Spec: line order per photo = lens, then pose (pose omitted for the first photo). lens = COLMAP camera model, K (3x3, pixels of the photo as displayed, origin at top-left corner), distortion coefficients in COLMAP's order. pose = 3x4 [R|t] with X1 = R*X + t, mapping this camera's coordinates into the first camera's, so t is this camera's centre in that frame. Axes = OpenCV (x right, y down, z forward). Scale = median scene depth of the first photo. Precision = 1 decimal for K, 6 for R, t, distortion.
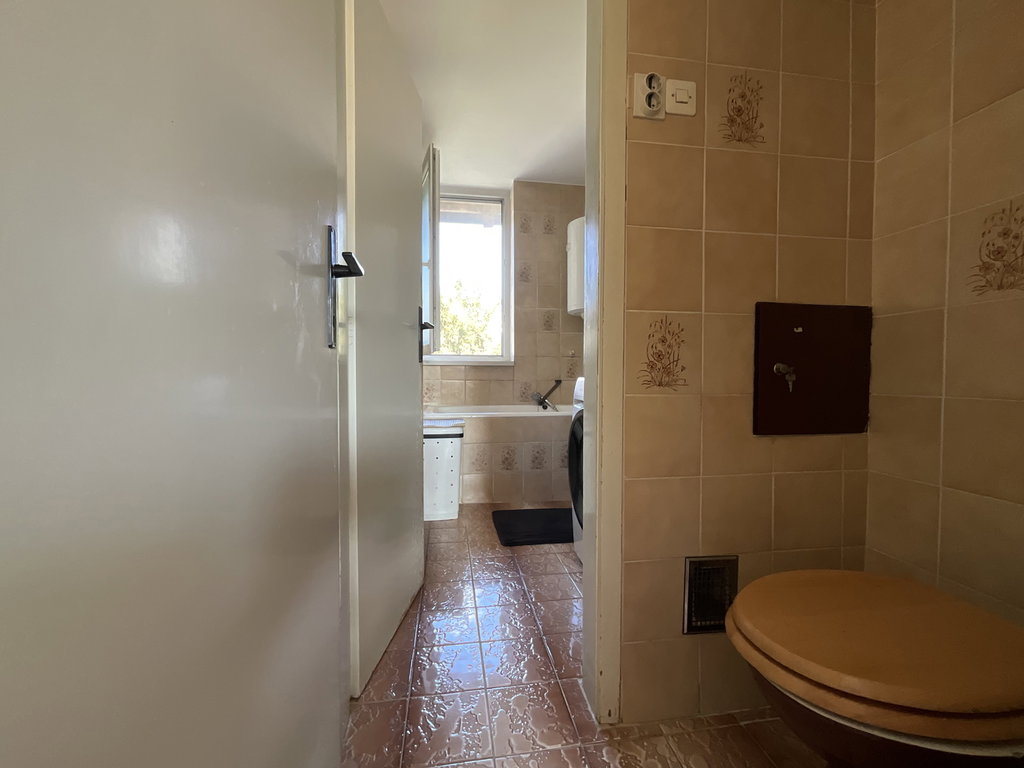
lens RADIAL K [[414.6, 0, 511.2], [0, 414.6, 386.8], [0, 0, 1]] dist [-0.004352, -0.000128]
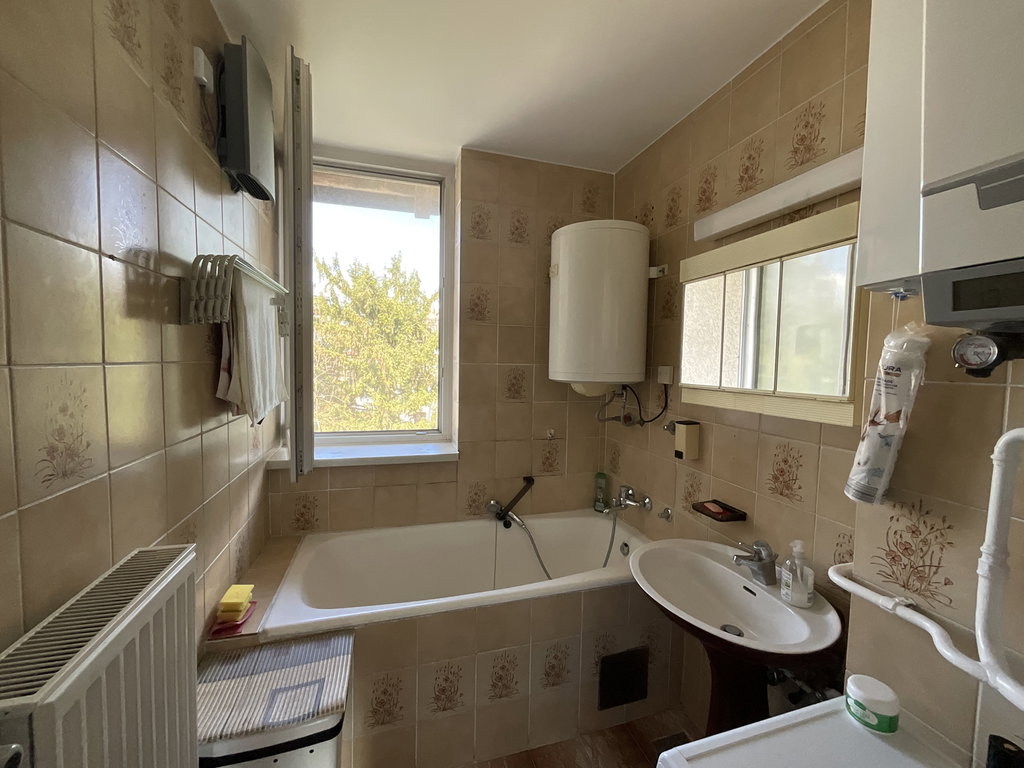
lens RADIAL K [[414.6, 0, 514.2], [0, 414.6, 383.2], [0, 0, 1]] dist [-0.004352, -0.000128]
pose [[0.988508, 0.010990, 0.150769, -0.004400], [-0.014615, 0.999630, 0.022959, -0.173883], [-0.150461, -0.024898, 0.988302, 0.389530]]
